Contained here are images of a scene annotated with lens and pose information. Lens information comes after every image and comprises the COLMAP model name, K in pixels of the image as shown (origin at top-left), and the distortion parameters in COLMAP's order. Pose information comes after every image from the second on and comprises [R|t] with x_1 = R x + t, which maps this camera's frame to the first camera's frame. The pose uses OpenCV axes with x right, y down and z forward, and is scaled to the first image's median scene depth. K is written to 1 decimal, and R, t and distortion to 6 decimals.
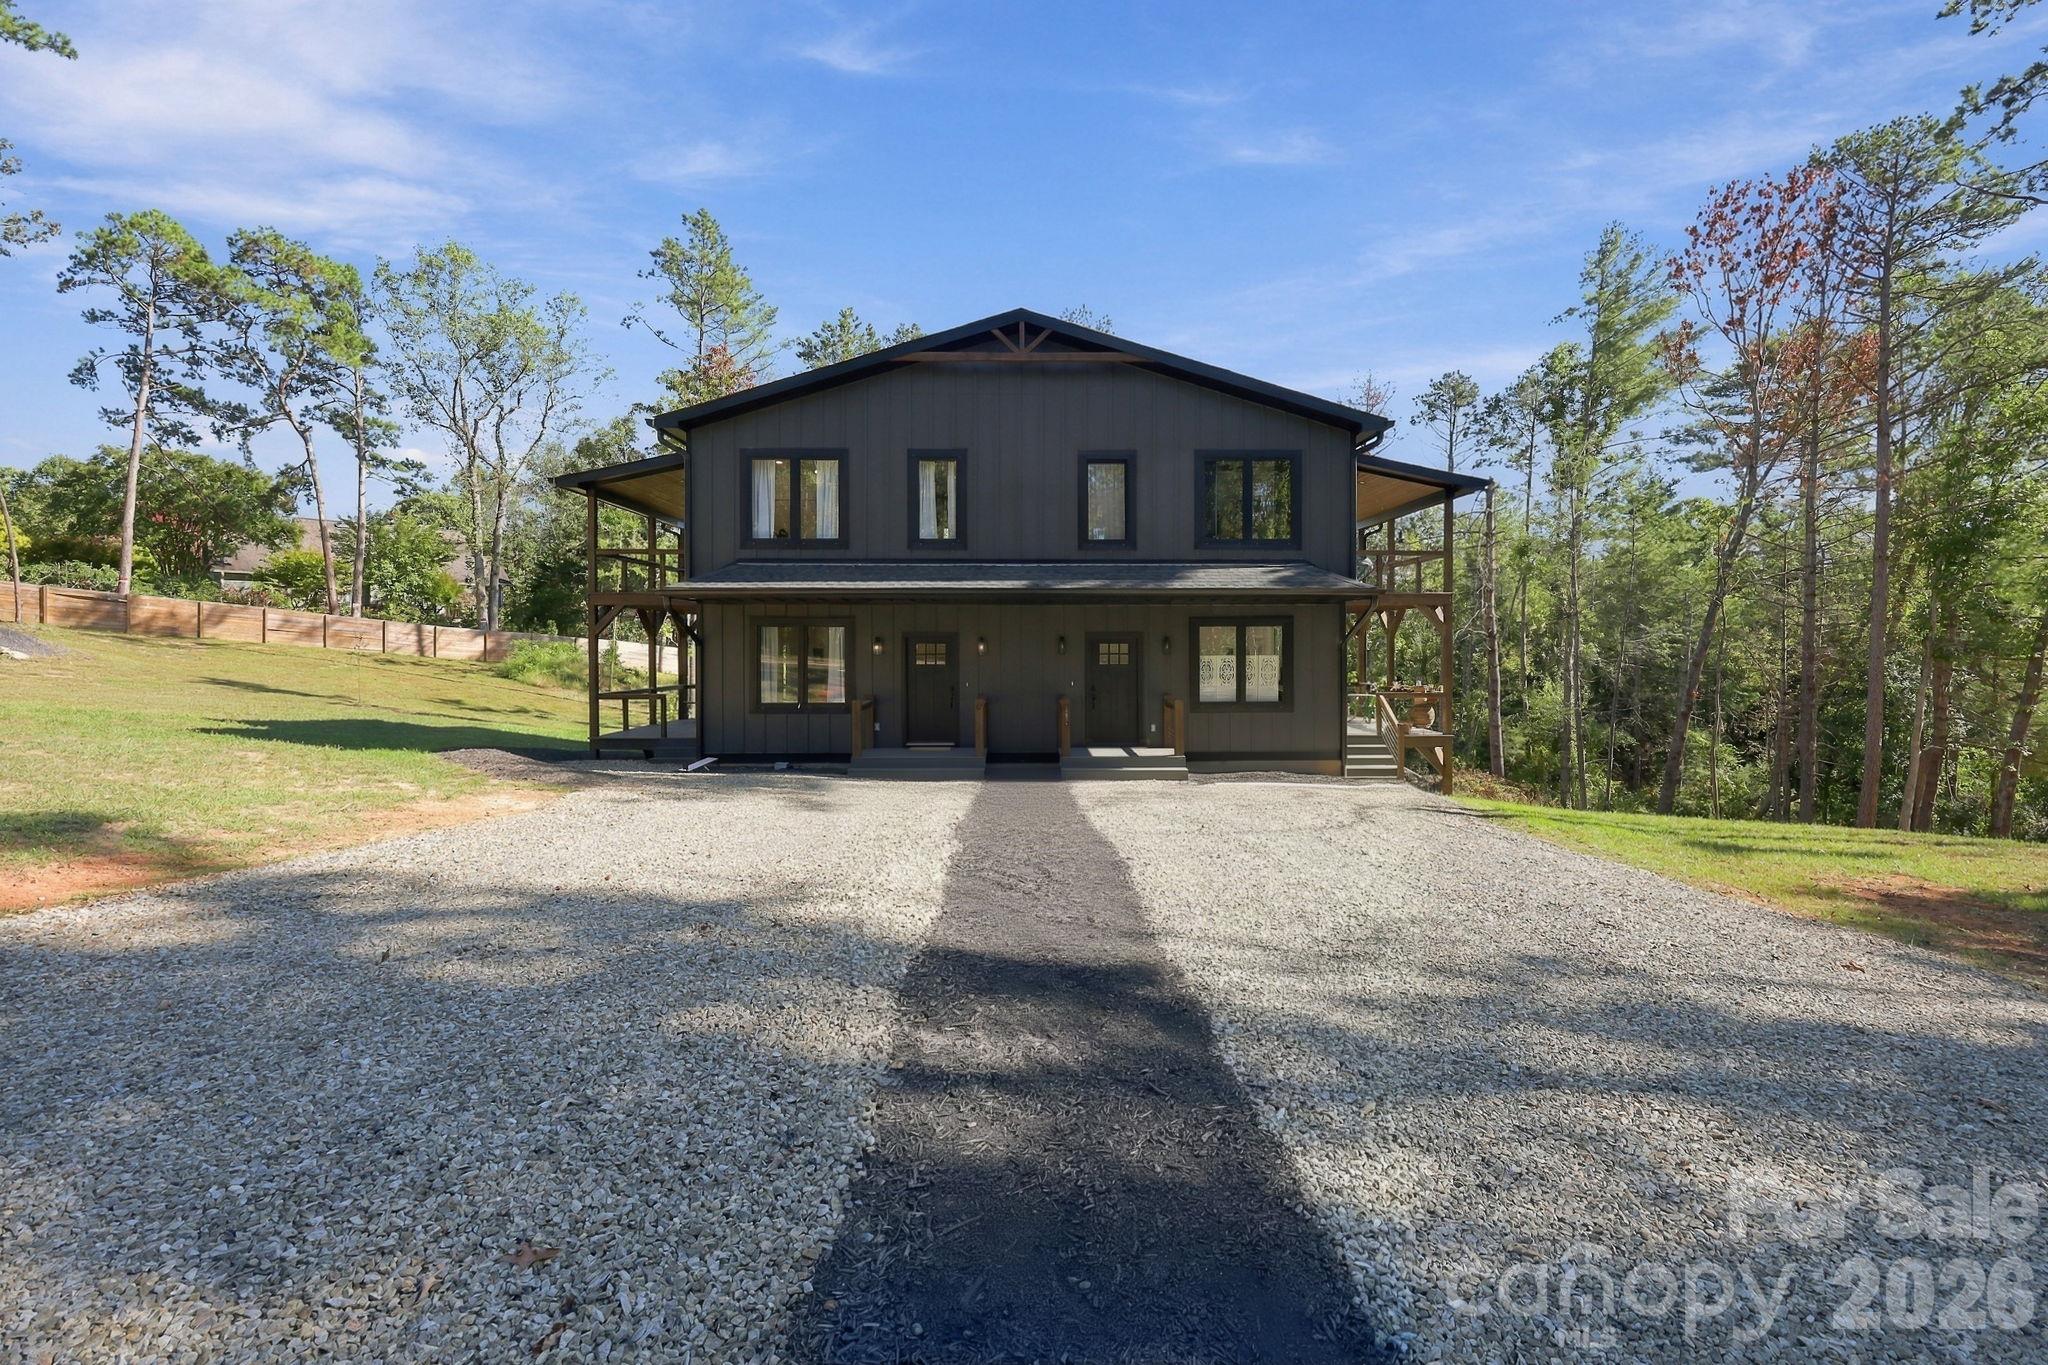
lens RADIAL K [[821.3, 0, 1030.7], [0, 821.3, 643.6], [0, 0, 1]] dist [0.000739, 0.000271]
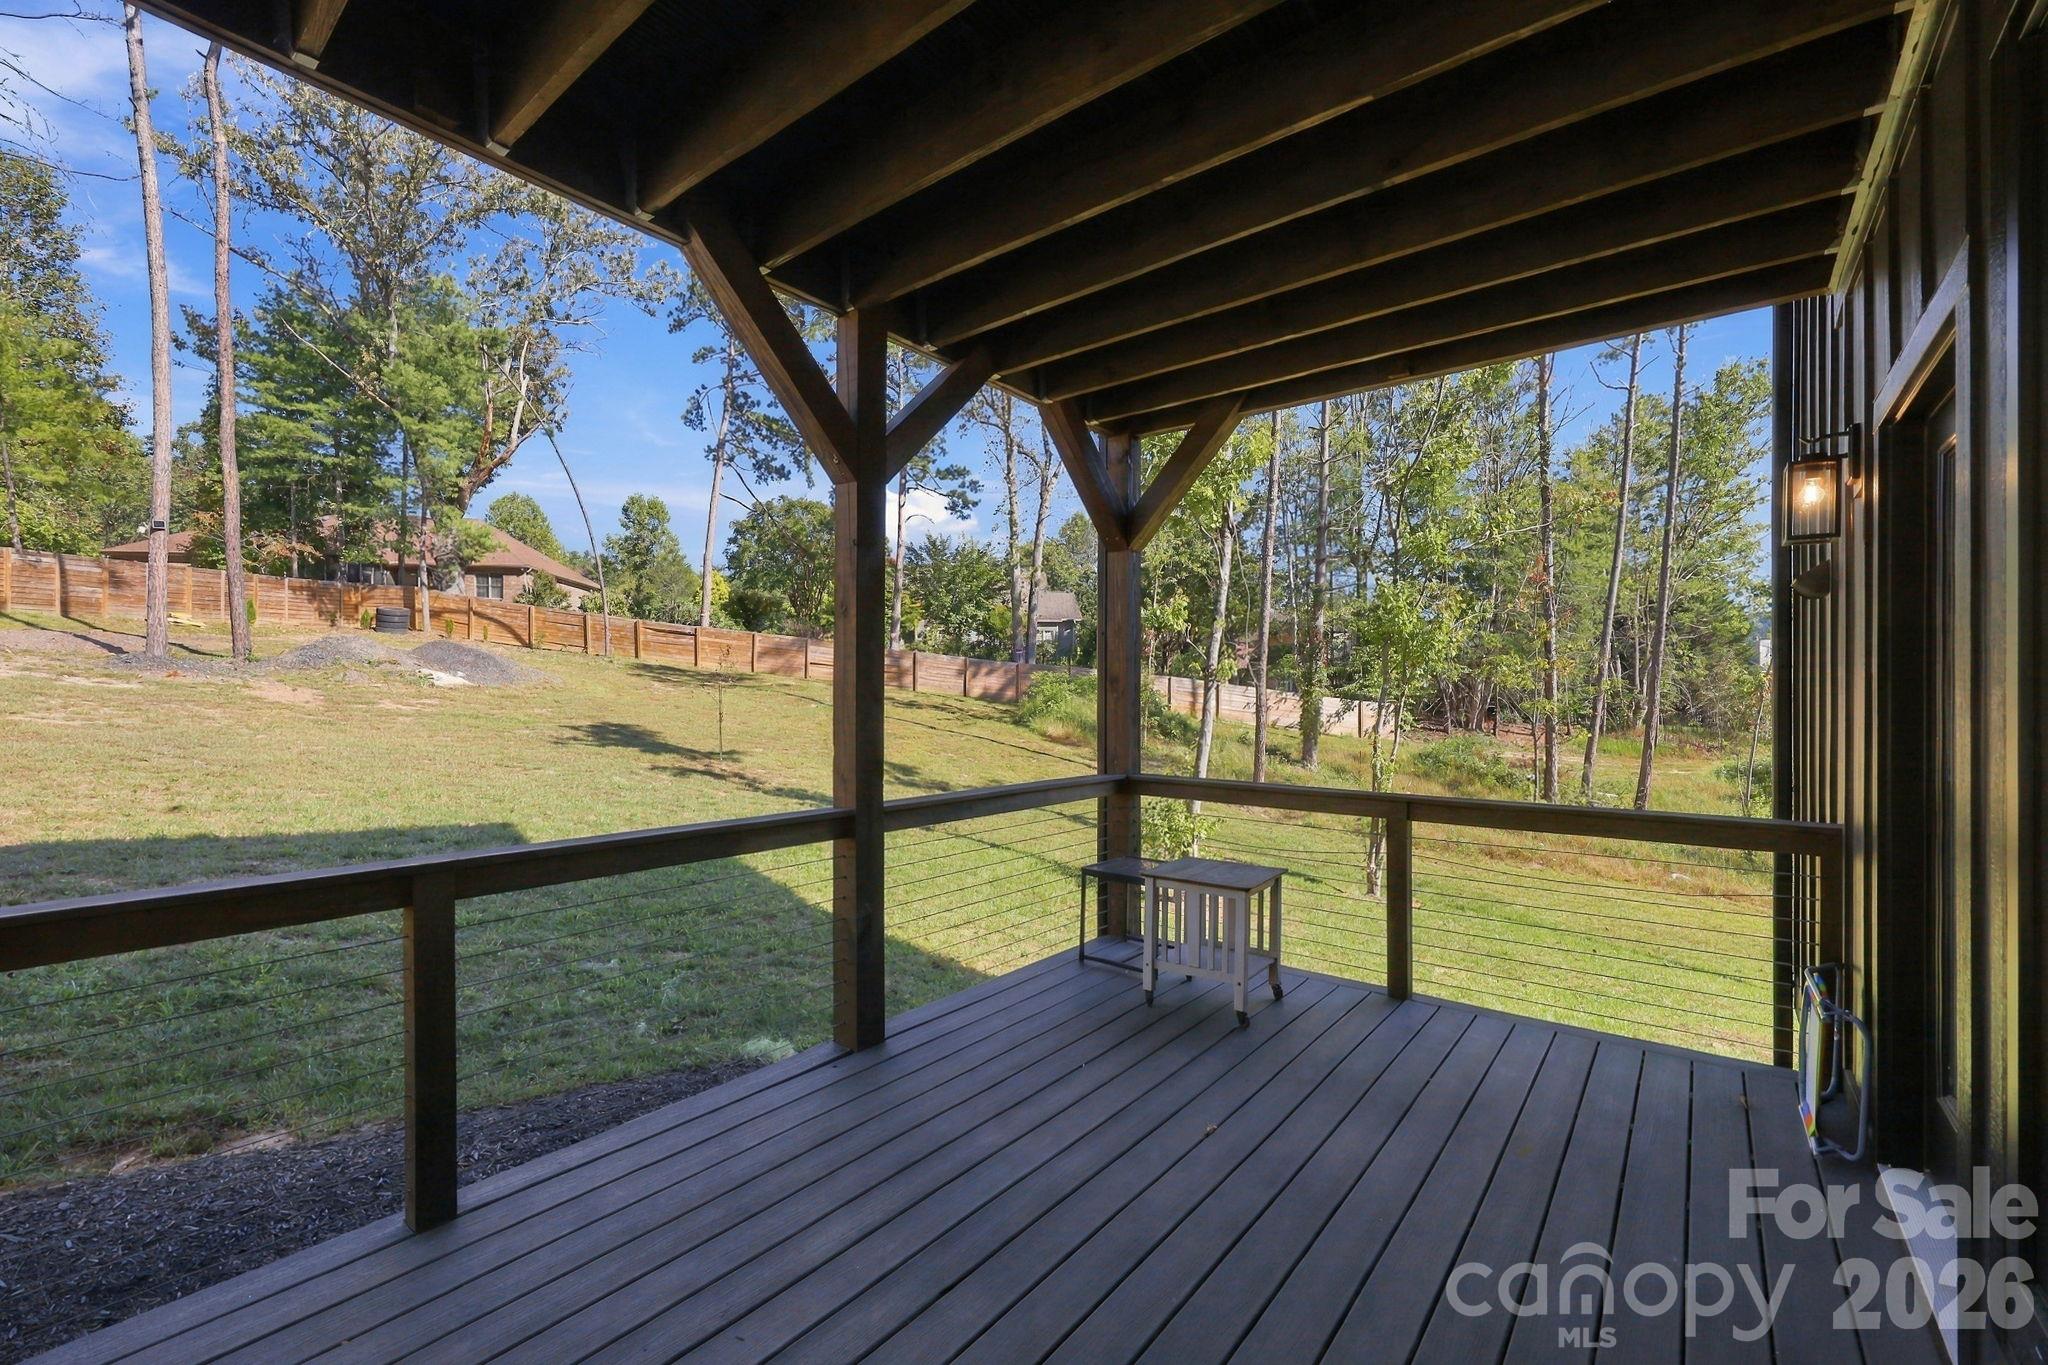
lens RADIAL K [[862.8, 0, 1024.0], [0, 862.8, 682.5], [0, 0, 1]] dist [0.000014, 0.000017]
pose [[0.771362, -0.006019, -0.636368, -0.378858], [-0.001969, 0.999928, -0.011844, 0.033782], [0.636394, 0.010389, 0.771294, 1.031545]]
